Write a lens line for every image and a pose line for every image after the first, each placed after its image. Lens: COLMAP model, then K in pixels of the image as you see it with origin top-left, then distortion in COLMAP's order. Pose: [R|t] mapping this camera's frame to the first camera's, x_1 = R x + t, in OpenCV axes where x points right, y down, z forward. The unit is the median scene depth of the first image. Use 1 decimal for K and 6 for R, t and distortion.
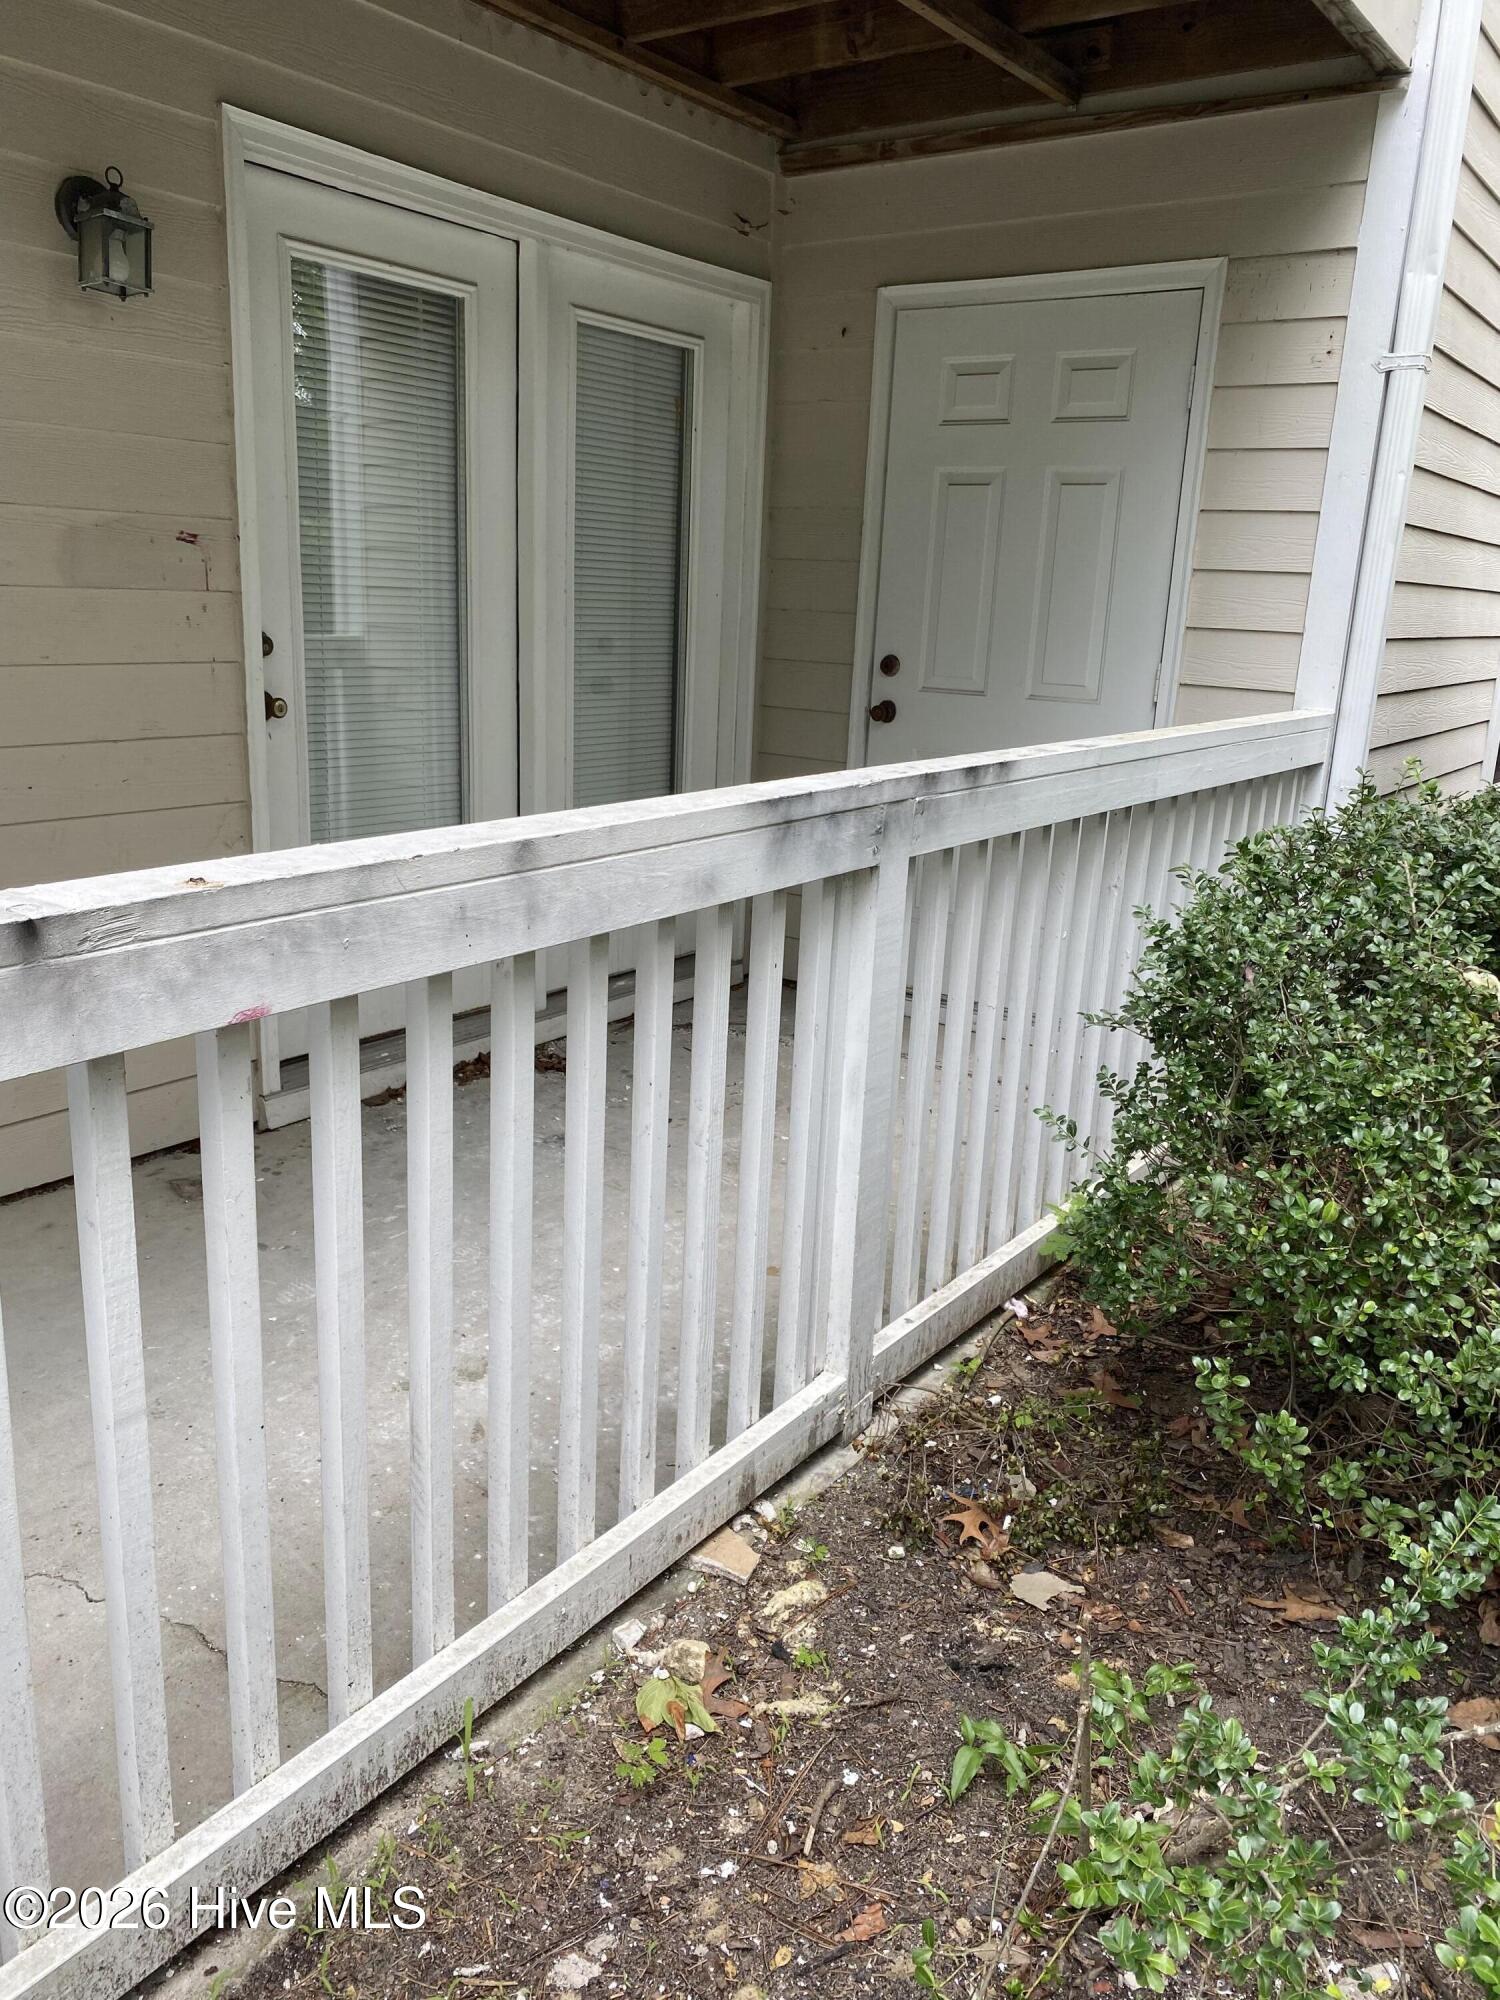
lens RADIAL K [[1532.6, 0, 738.0], [0, 1532.6, 991.9], [0, 0, 1]] dist [0.028973, -0.027374]
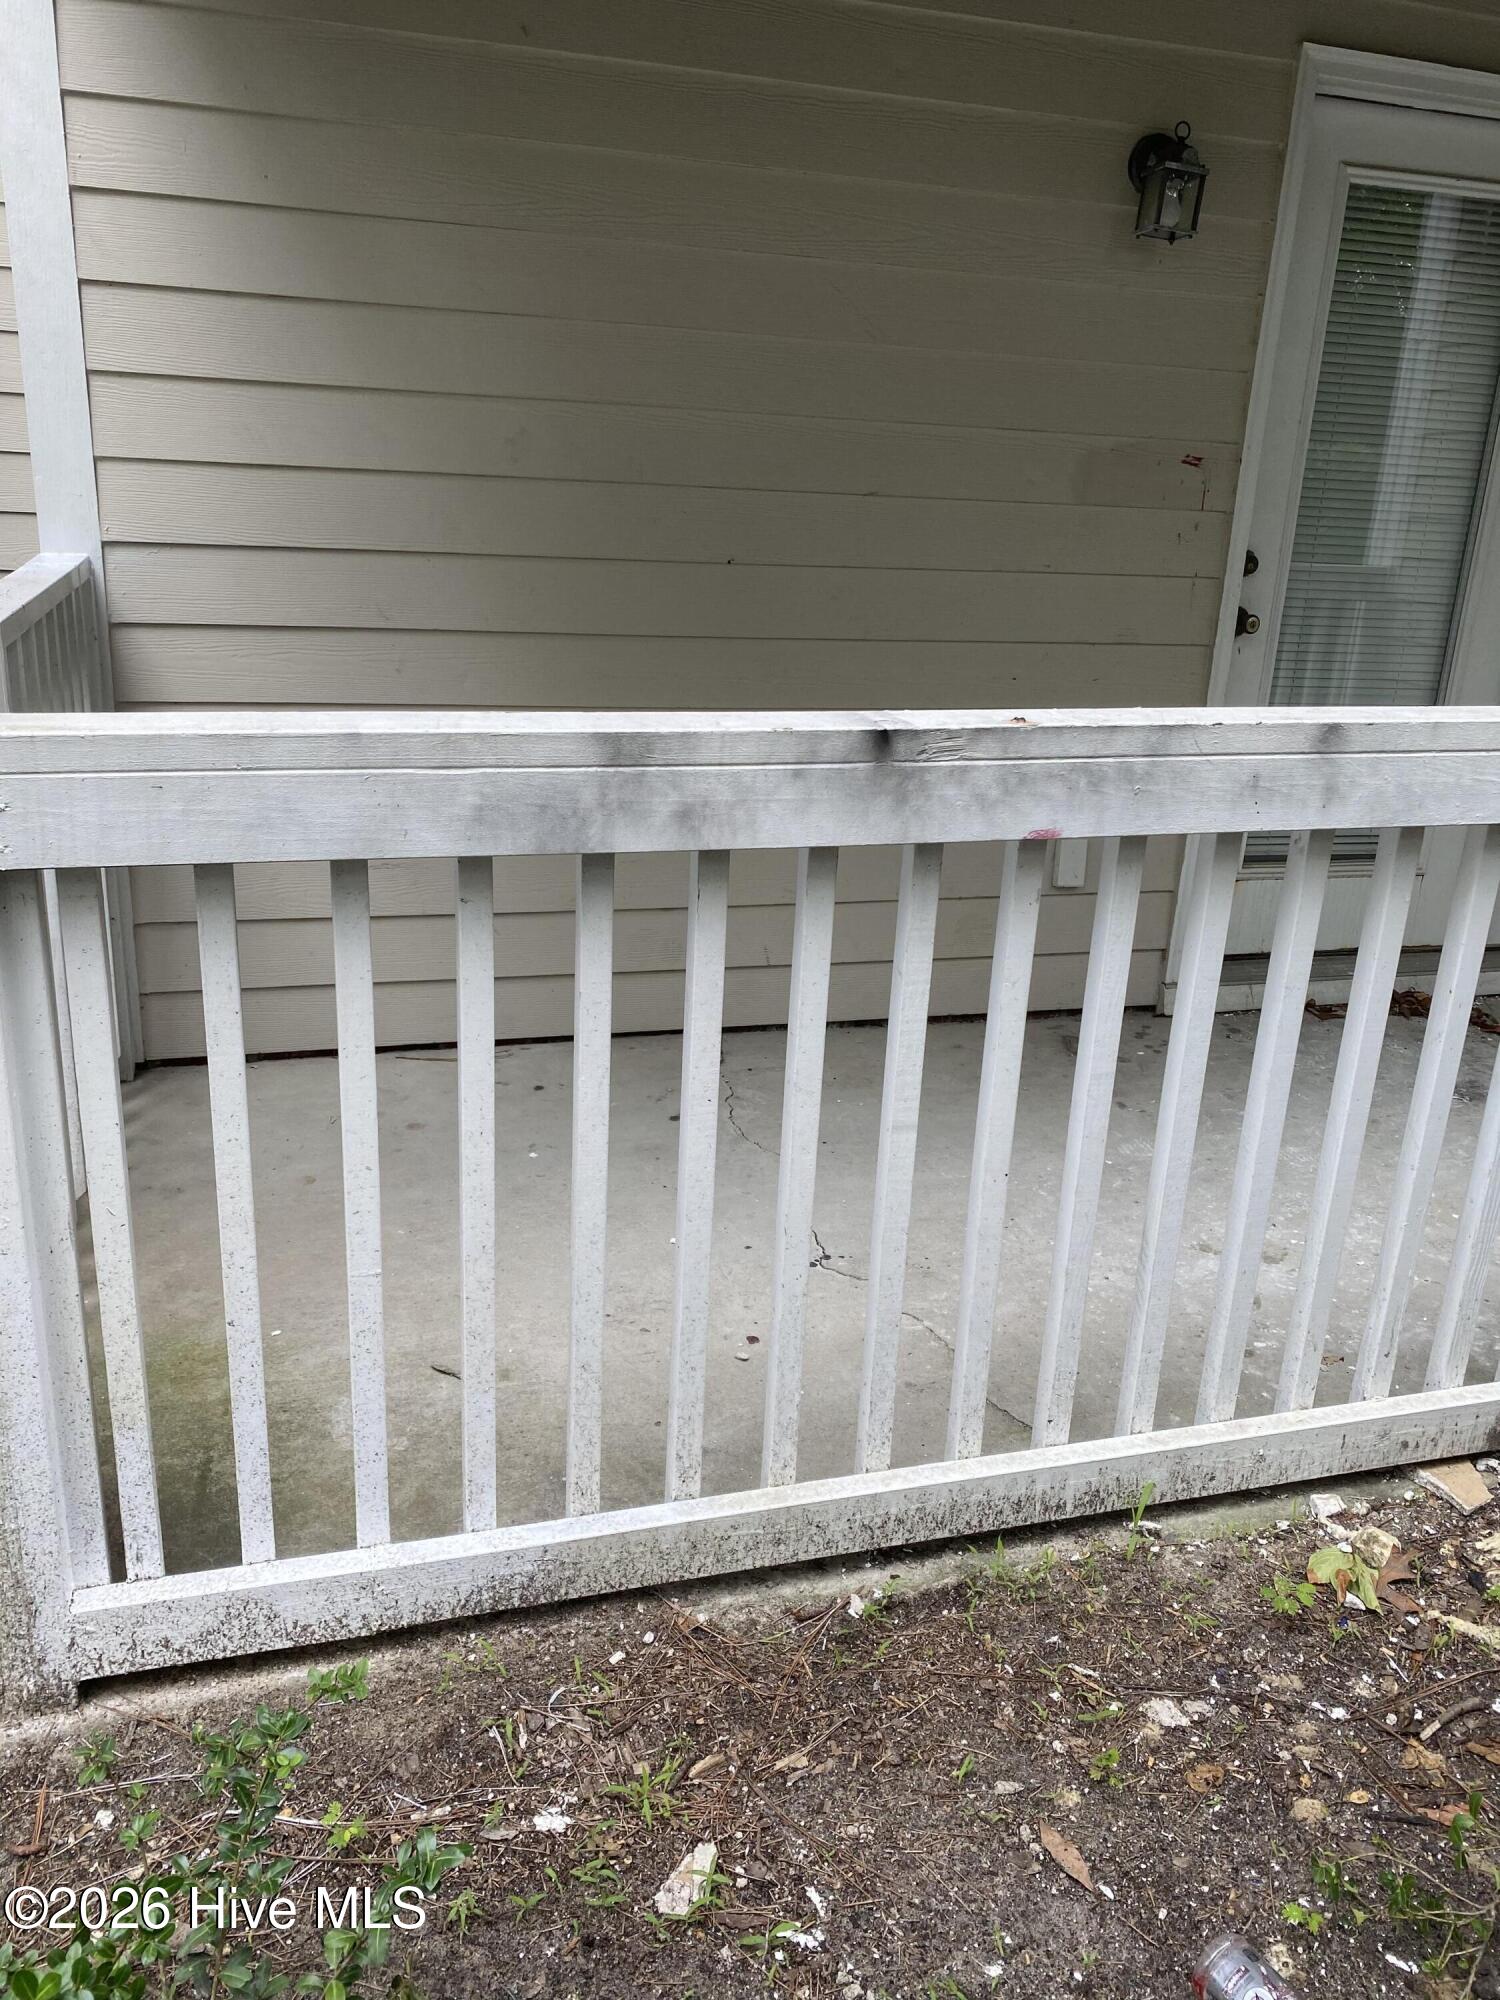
lens RADIAL K [[1532.6, 0, 737.1], [0, 1532.6, 994.6], [0, 0, 1]] dist [0.028973, -0.027374]
pose [[0.786288, 0.192632, -0.587064, 0.115970], [-0.170797, 0.980898, 0.093102, 0.033173], [0.593785, 0.027064, 0.804169, -0.066076]]
